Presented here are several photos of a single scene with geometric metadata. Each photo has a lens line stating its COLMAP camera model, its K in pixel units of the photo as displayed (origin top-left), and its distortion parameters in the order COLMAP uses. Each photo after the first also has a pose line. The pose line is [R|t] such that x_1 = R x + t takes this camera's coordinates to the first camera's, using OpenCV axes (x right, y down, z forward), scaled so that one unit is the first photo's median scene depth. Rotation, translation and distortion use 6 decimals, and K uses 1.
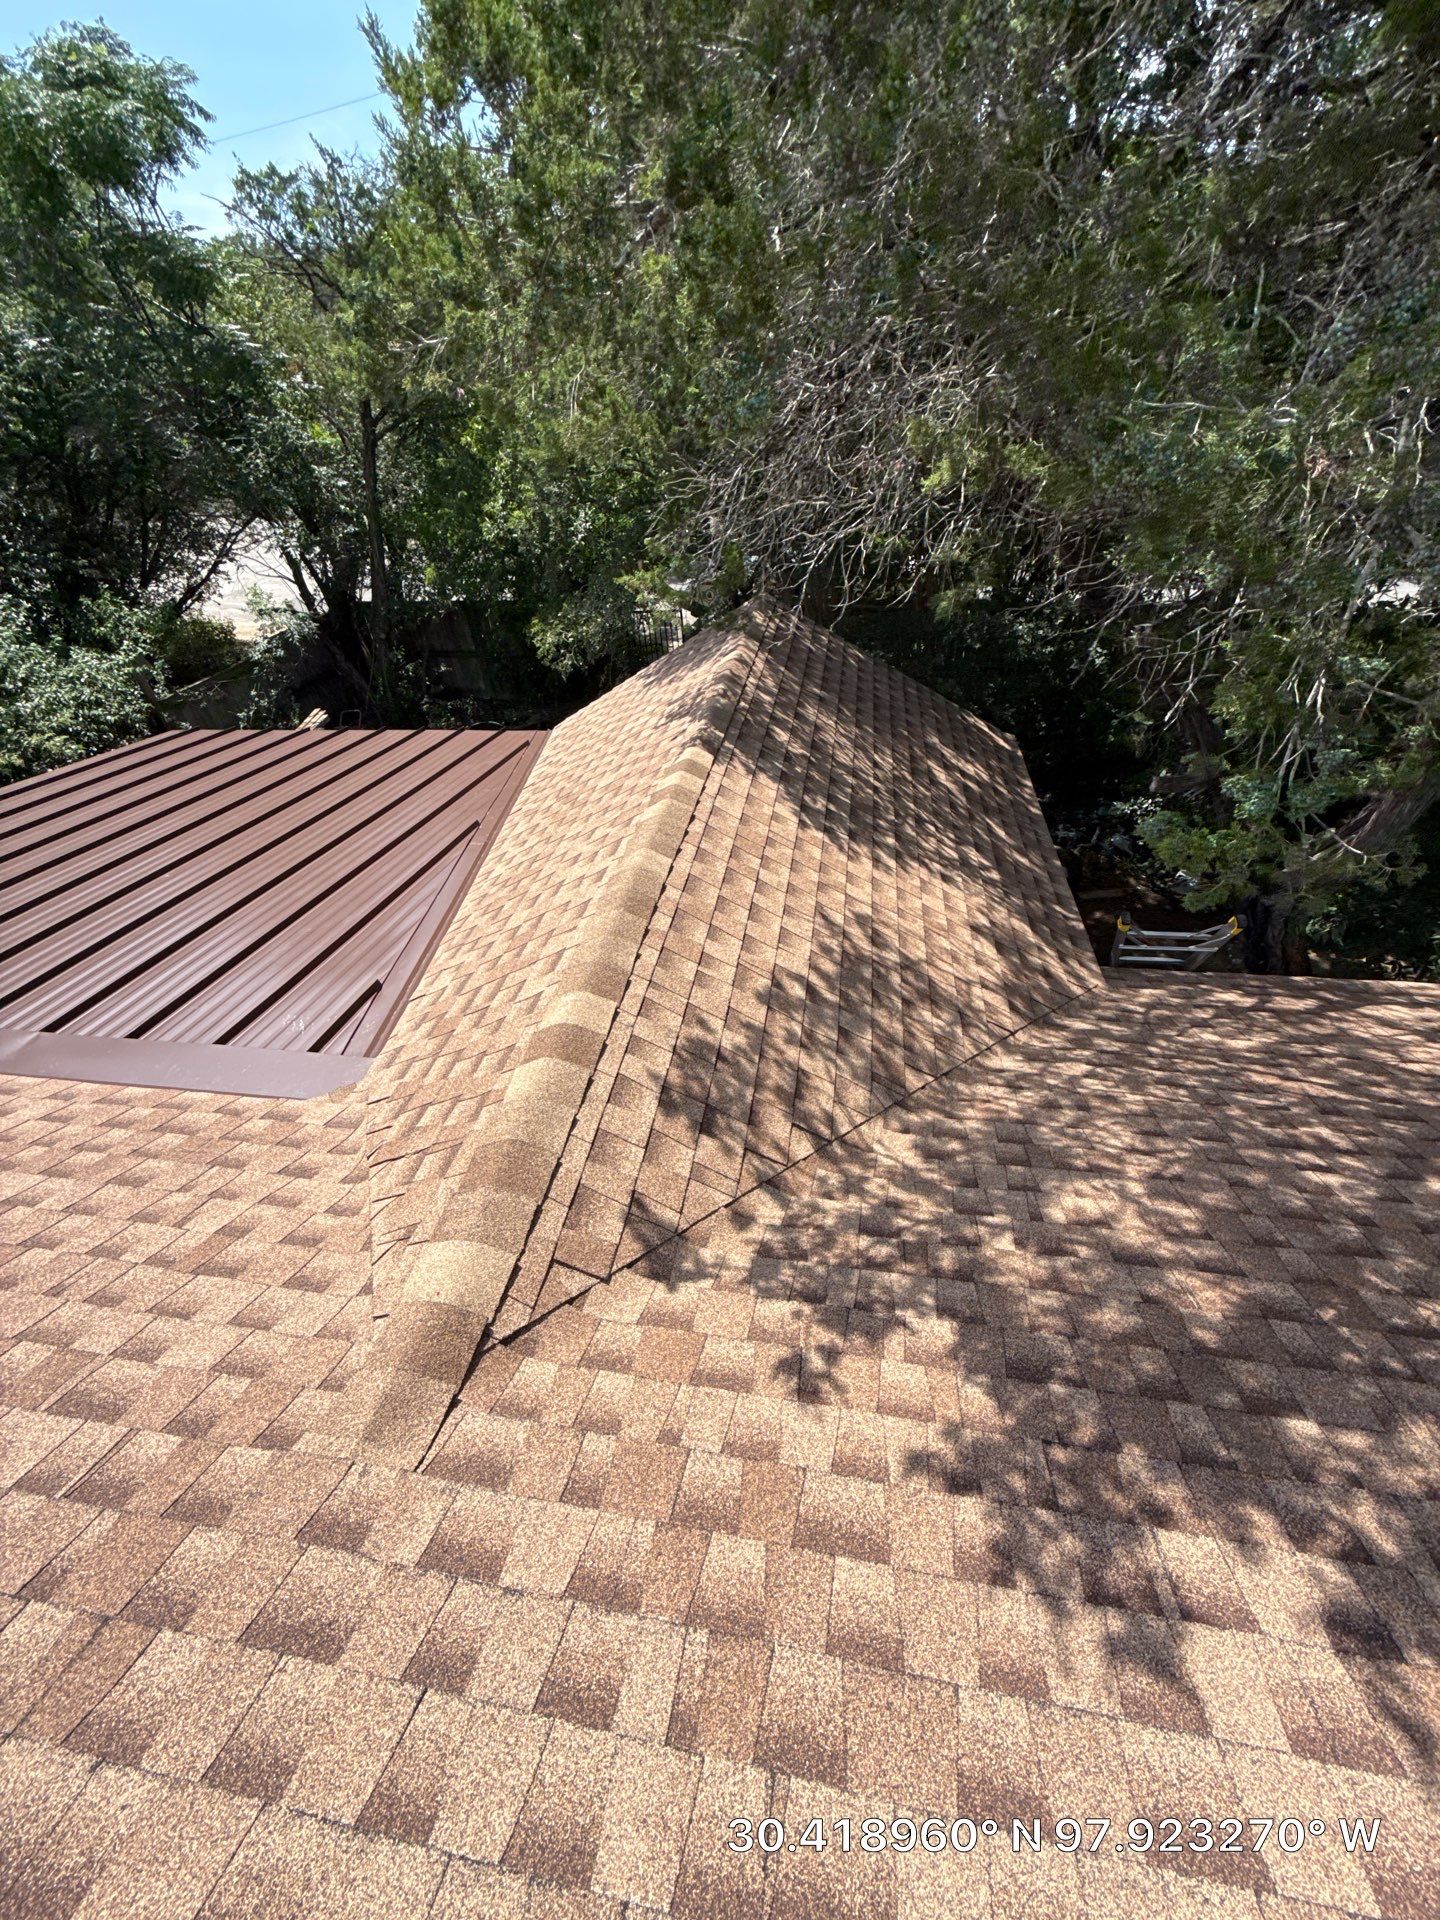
lens RADIAL K [[767.0, 0, 720.0], [0, 767.0, 960.0], [0, 0, 1]] dist [-0.001305, 0.001593]
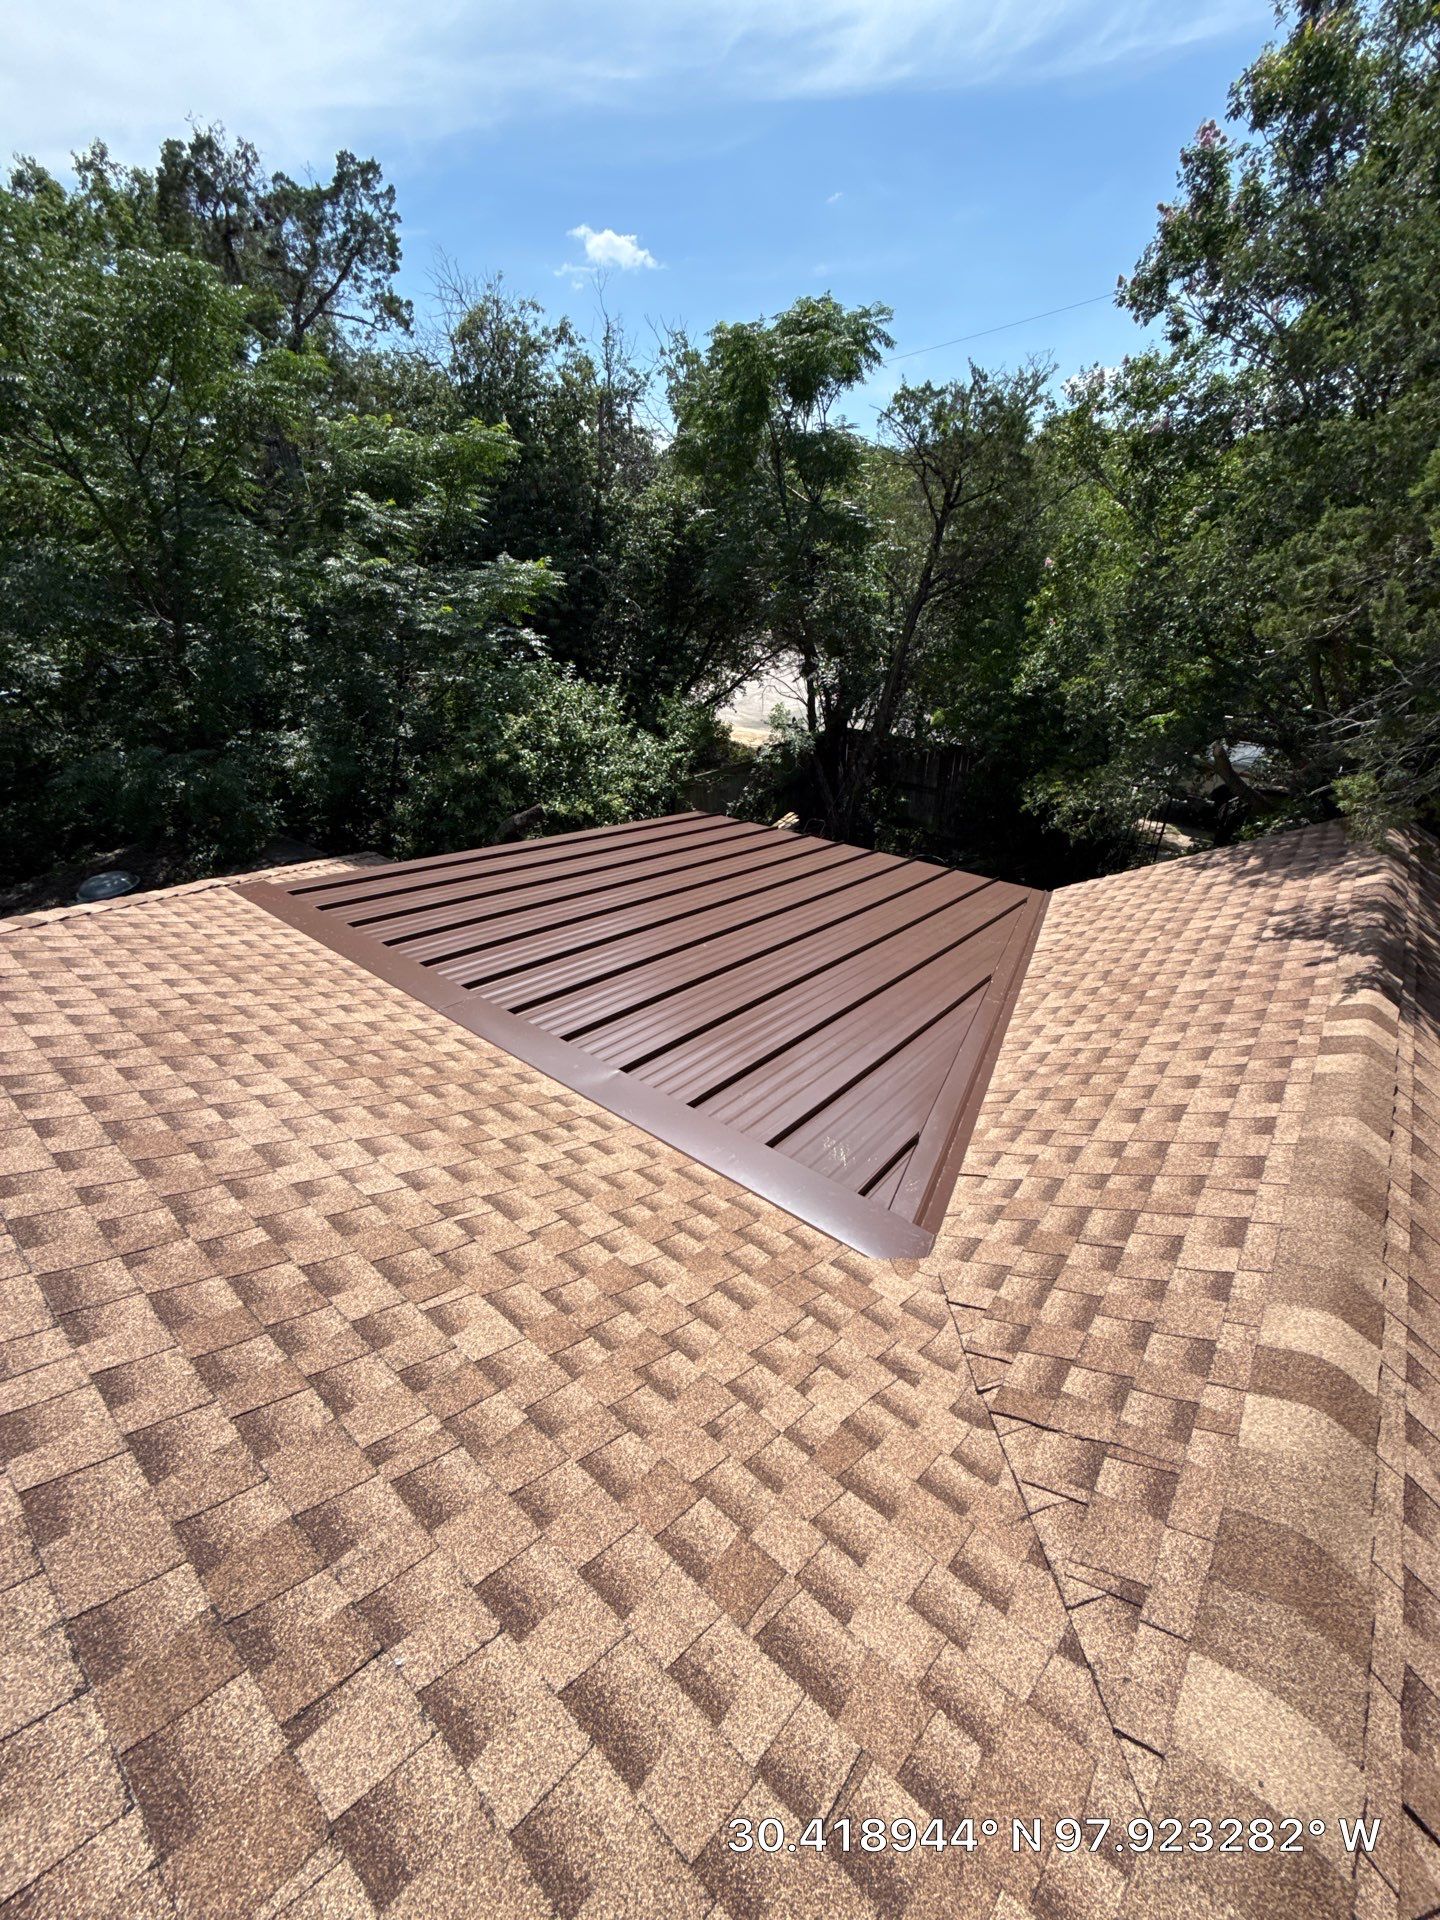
lens RADIAL K [[767.0, 0, 720.0], [0, 767.0, 960.0], [0, 0, 1]] dist [-0.001305, 0.001593]
pose [[0.865251, 0.279642, -0.416102, -0.130145], [-0.342051, 0.936082, -0.082172, -0.004415], [0.366527, 0.213427, 0.905597, 0.011214]]
